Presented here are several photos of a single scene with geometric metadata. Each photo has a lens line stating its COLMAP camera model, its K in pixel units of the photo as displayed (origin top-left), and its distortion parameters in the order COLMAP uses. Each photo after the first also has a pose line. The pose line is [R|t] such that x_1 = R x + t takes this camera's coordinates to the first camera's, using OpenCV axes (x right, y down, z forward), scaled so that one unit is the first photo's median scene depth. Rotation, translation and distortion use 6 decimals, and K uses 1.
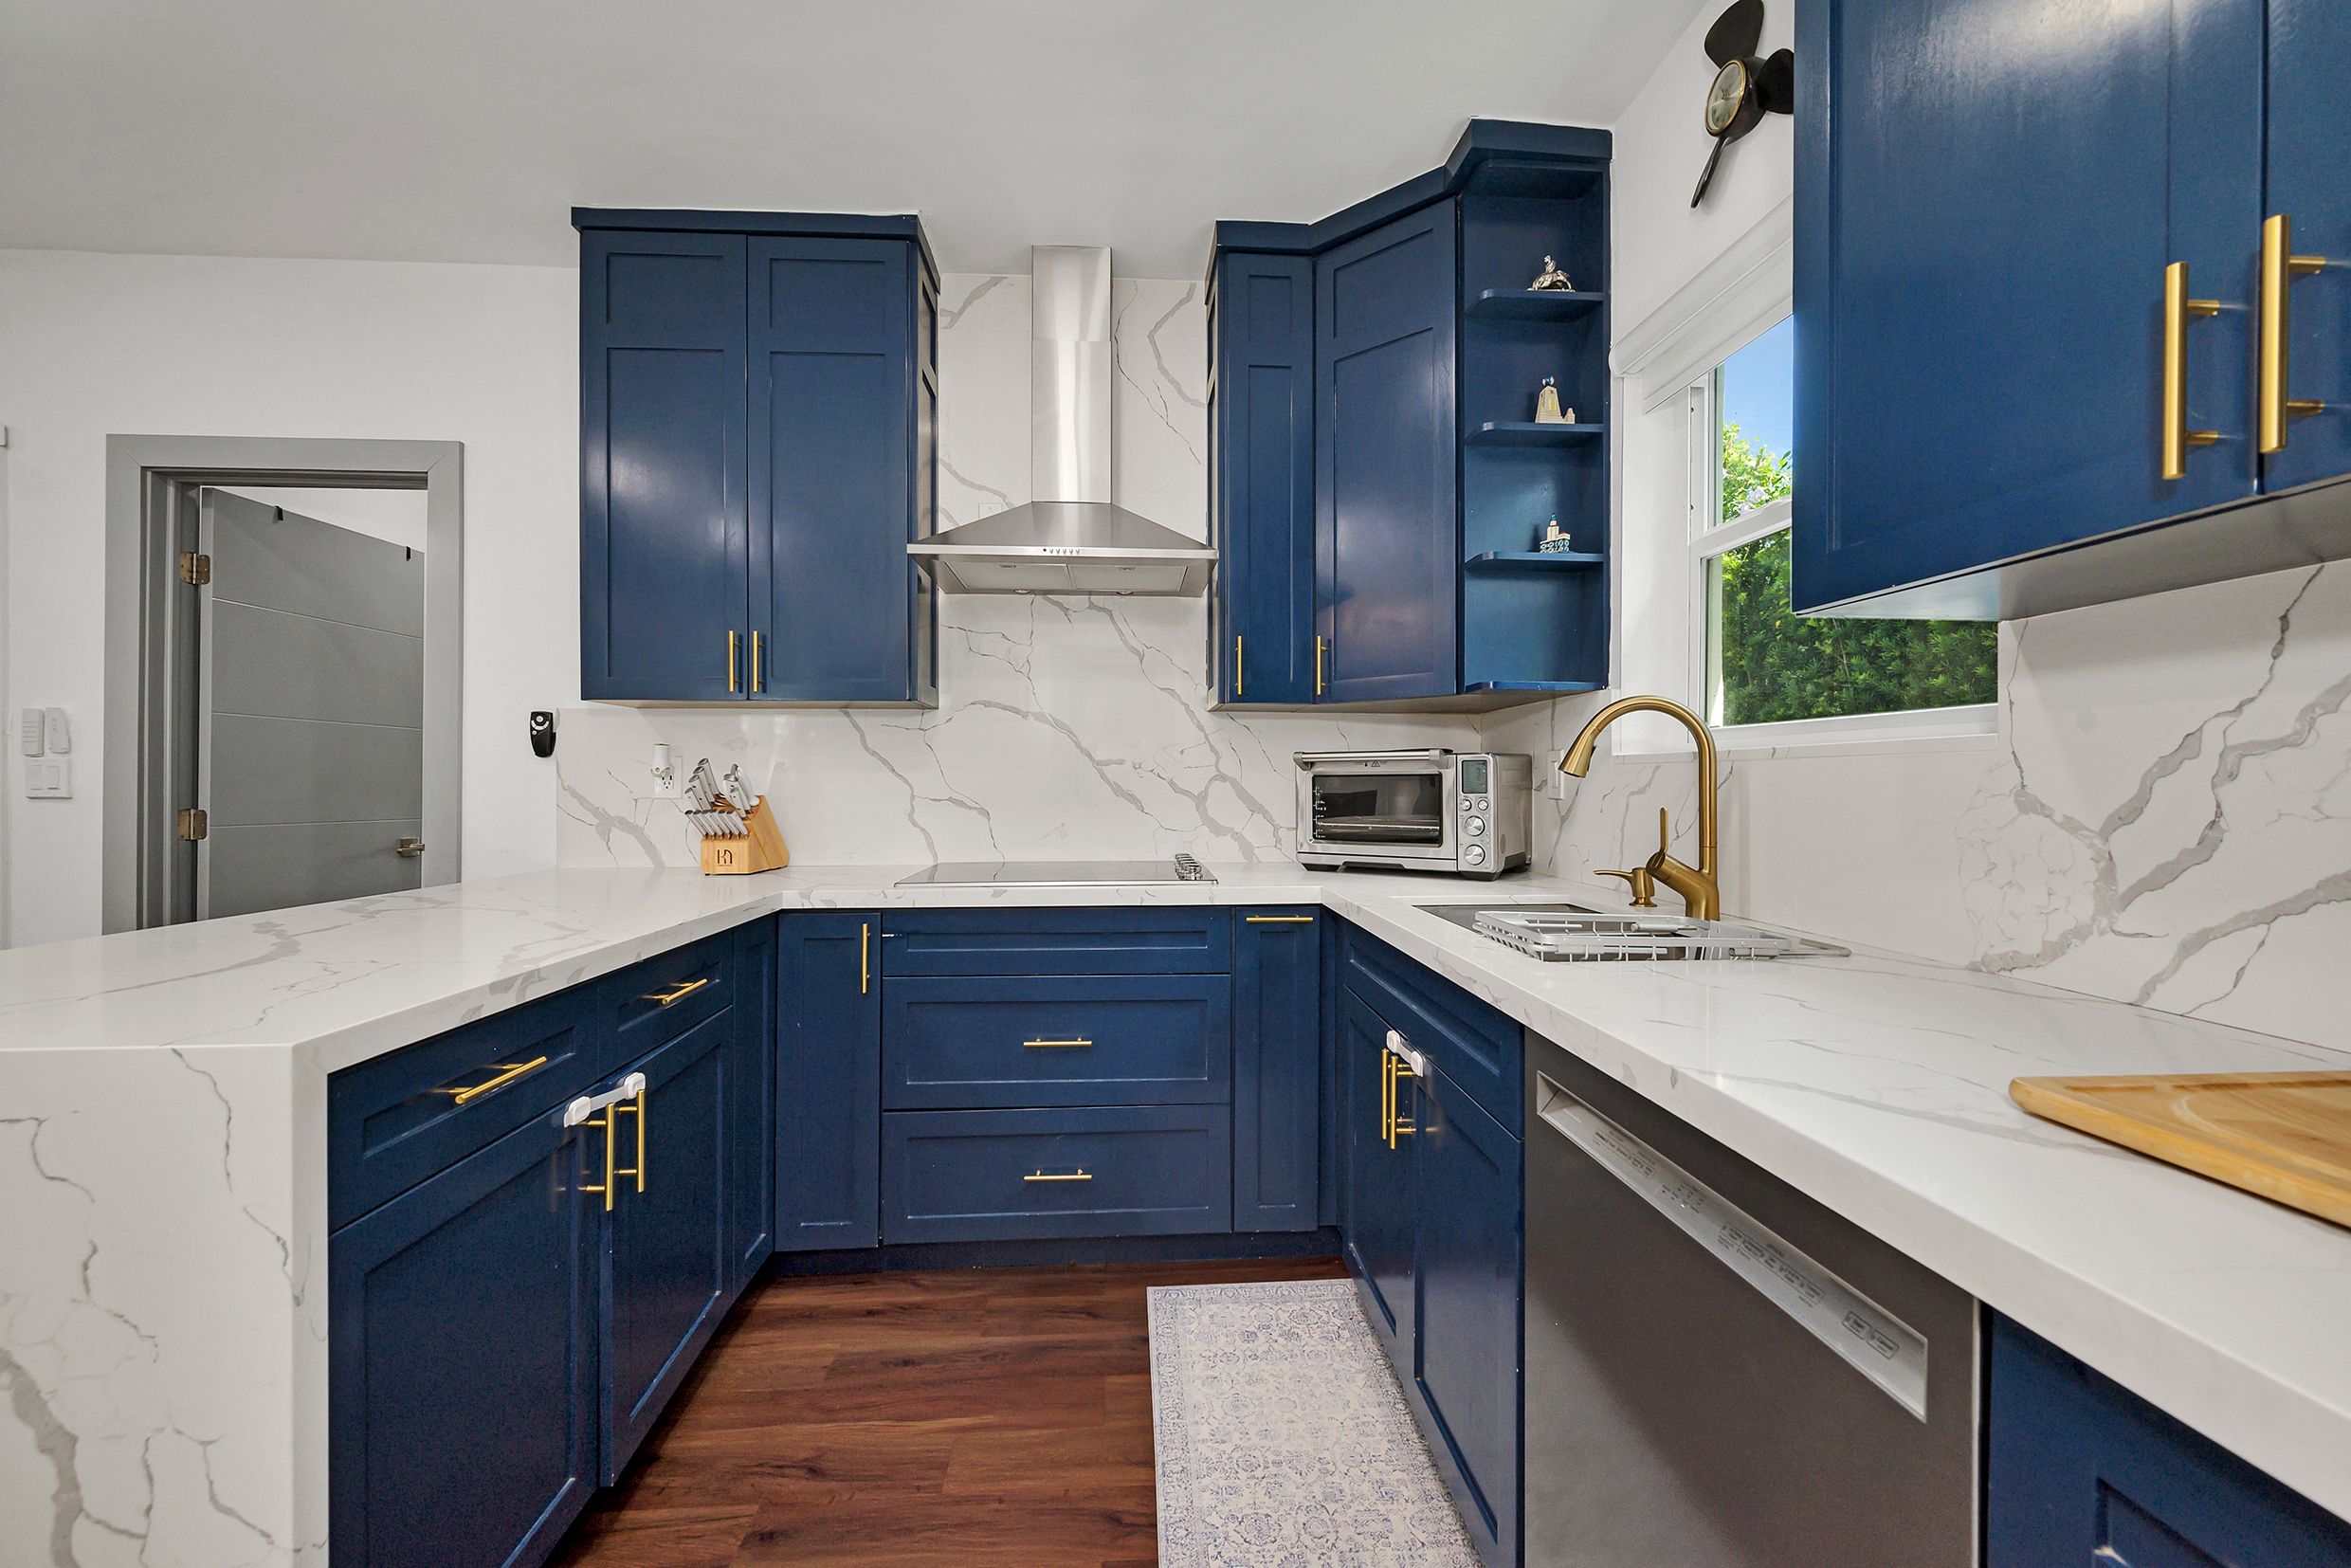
lens RADIAL K [[926.5, 0, 1178.1], [0, 926.5, 777.8], [0, 0, 1]] dist [0.005568, 0.000129]
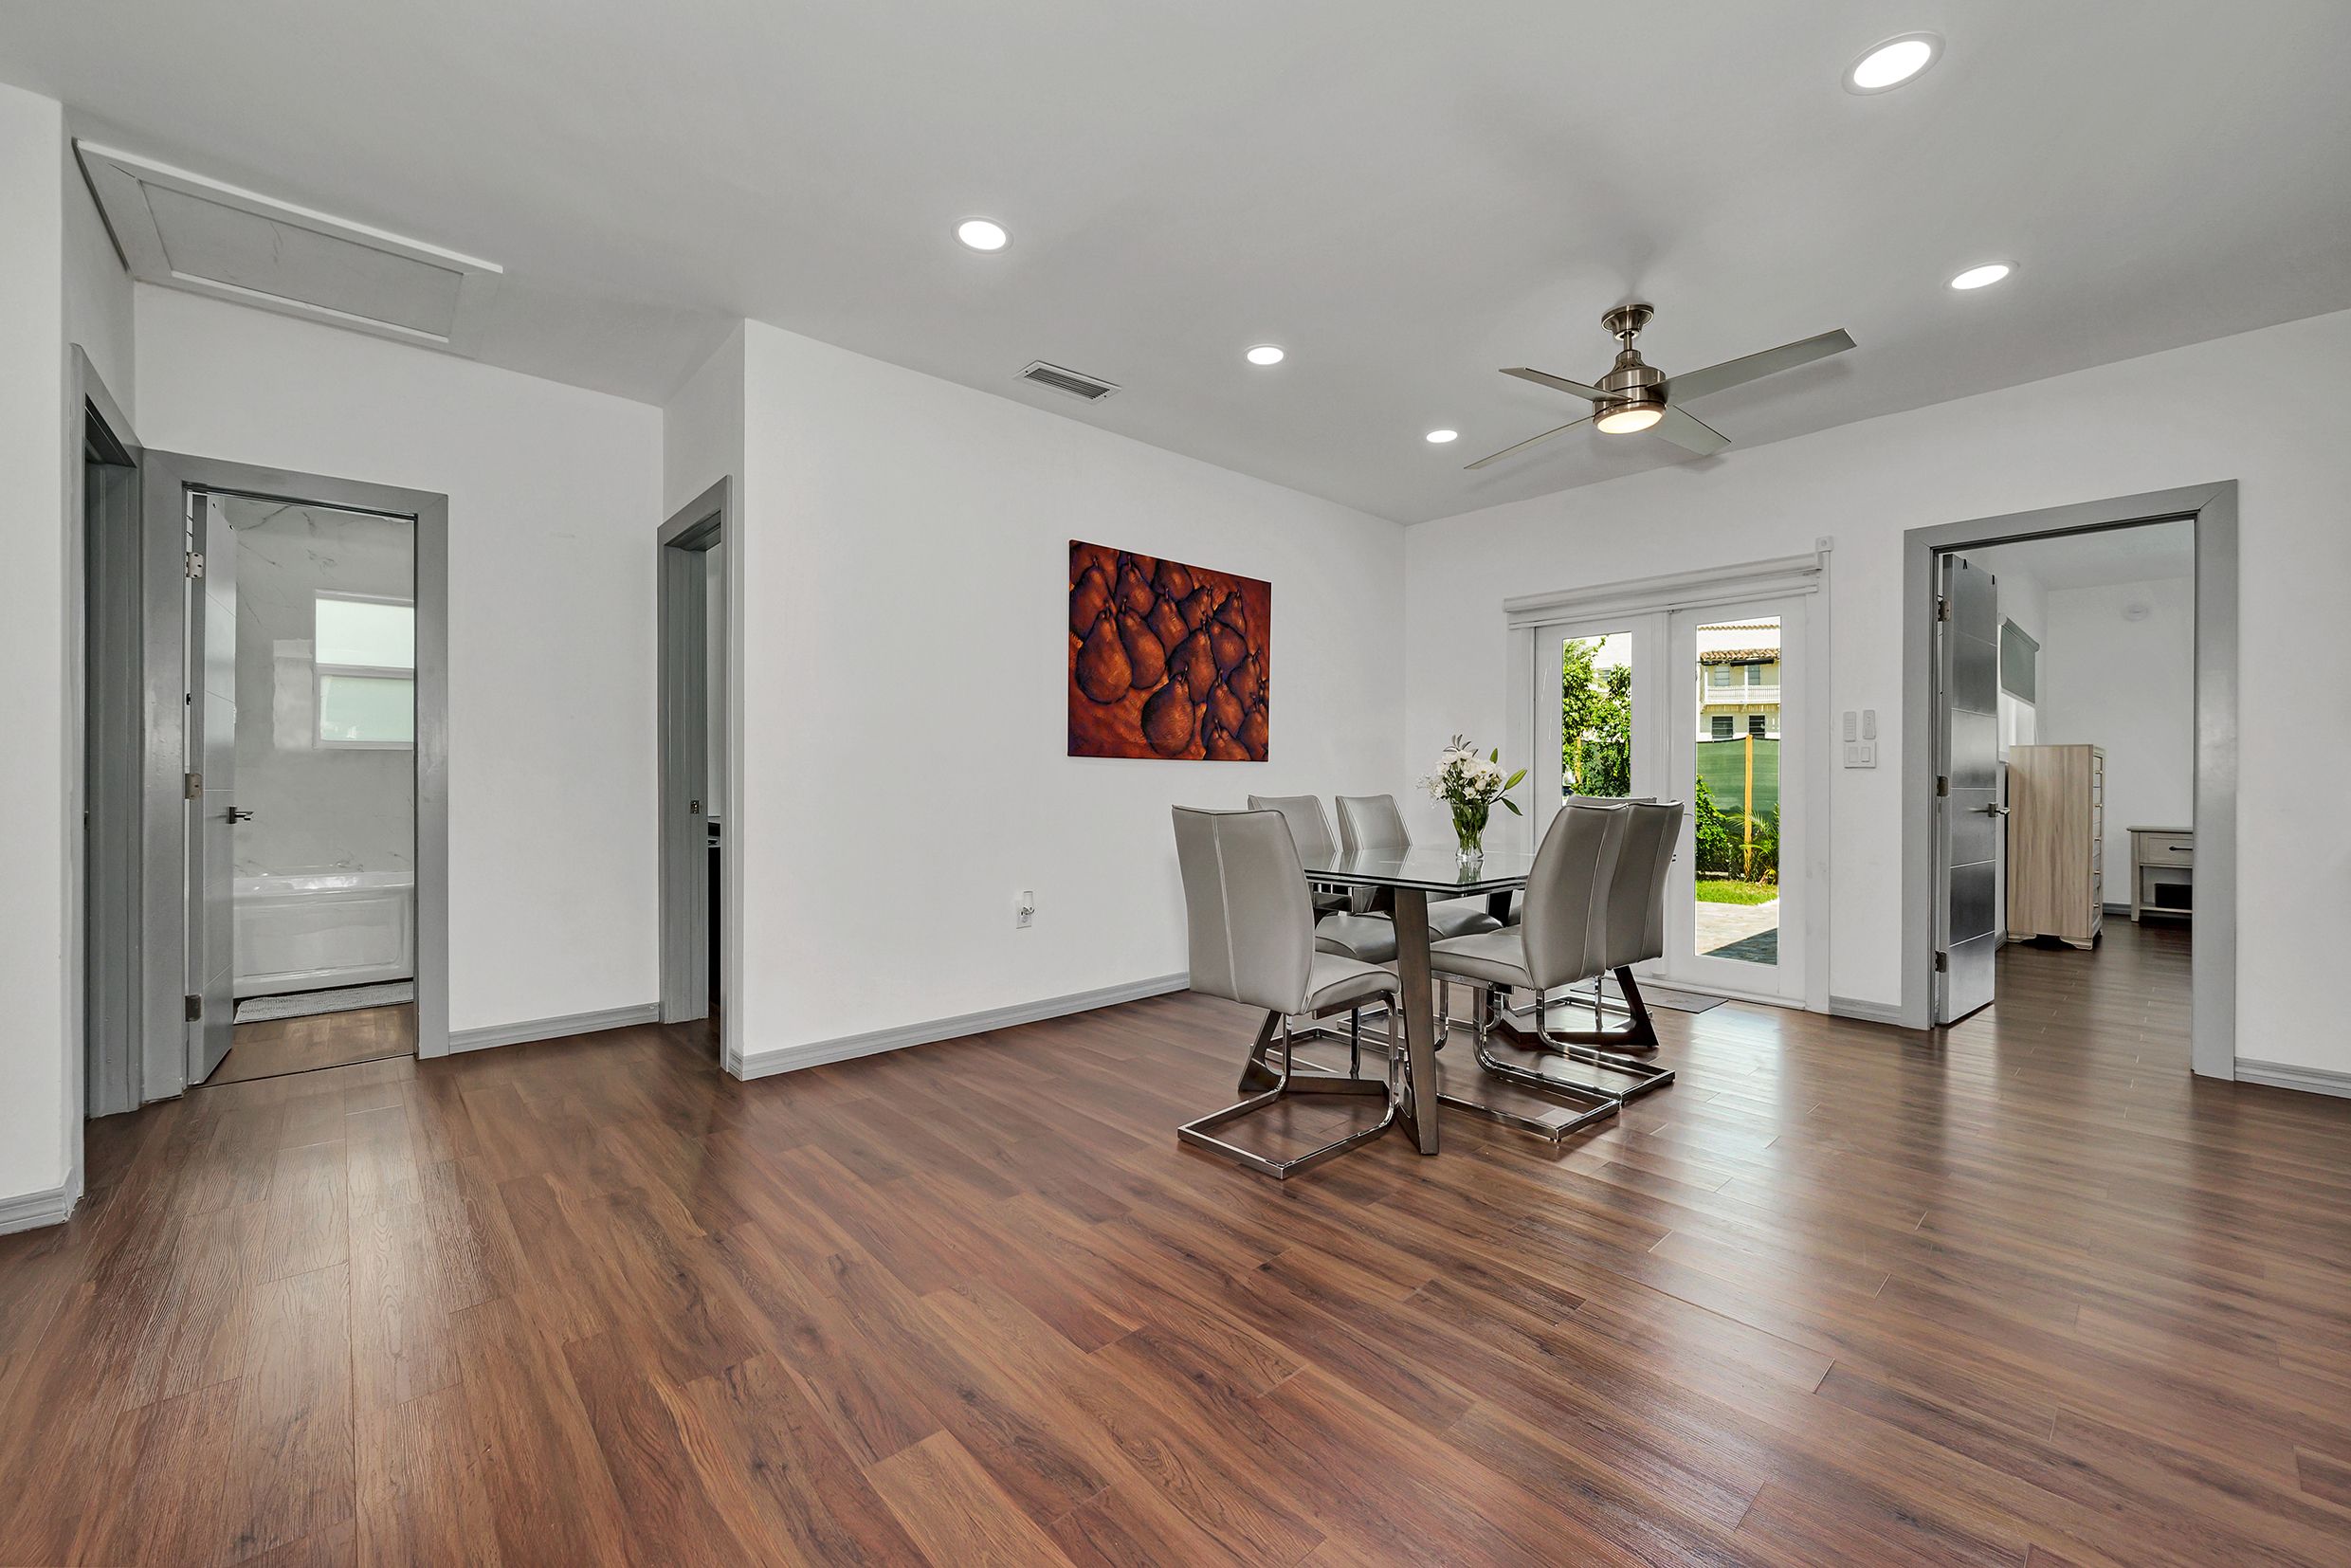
lens RADIAL K [[938.8, 0, 1175.5], [0, 938.8, 784.0], [0, 0, 1]] dist [0.002415, -0.000007]
pose [[0.624838, 0.008671, -0.780706, -0.690023], [0.001149, 0.999927, 0.012025, 0.028386], [0.780754, -0.008411, 0.624782, -0.889481]]
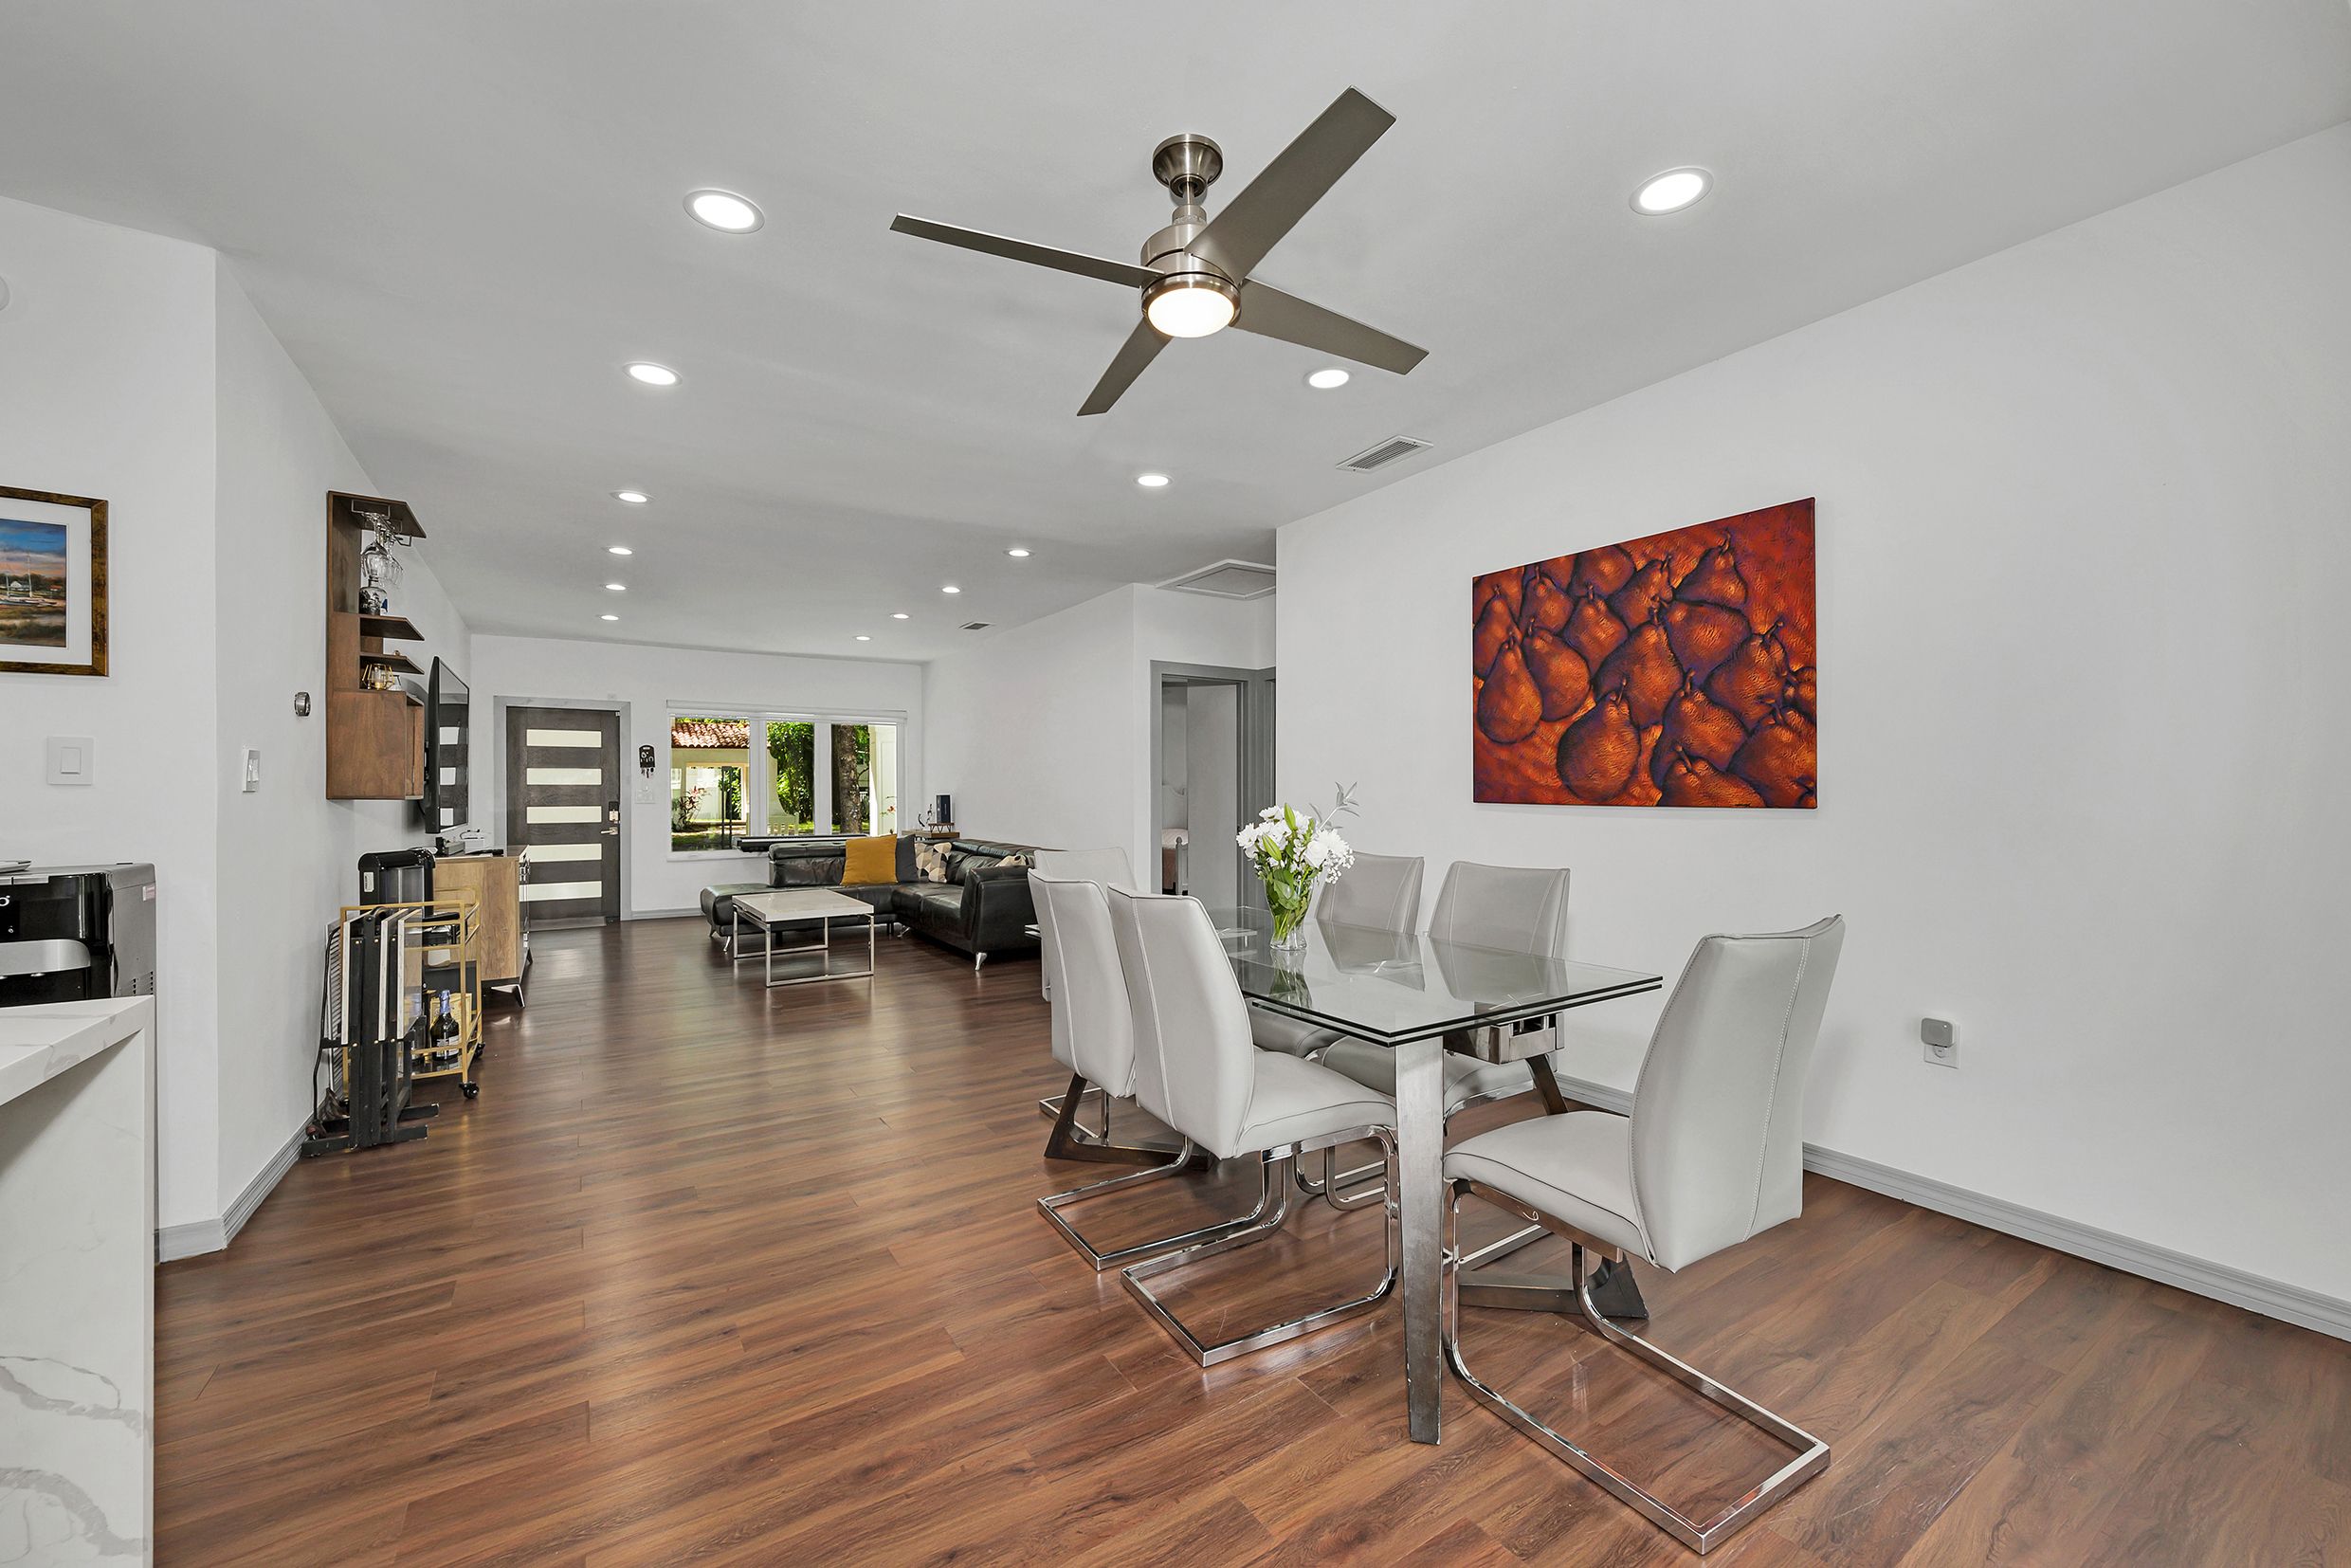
lens RADIAL K [[922.7, 0, 1185.5], [0, 922.7, 792.6], [0, 0, 1]] dist [0.000890, -0.000009]
pose [[-0.866254, 0.004127, -0.499586, -0.888506], [0.007107, 0.999966, -0.004062, -0.013625], [0.499553, -0.007069, -0.866255, 1.040285]]
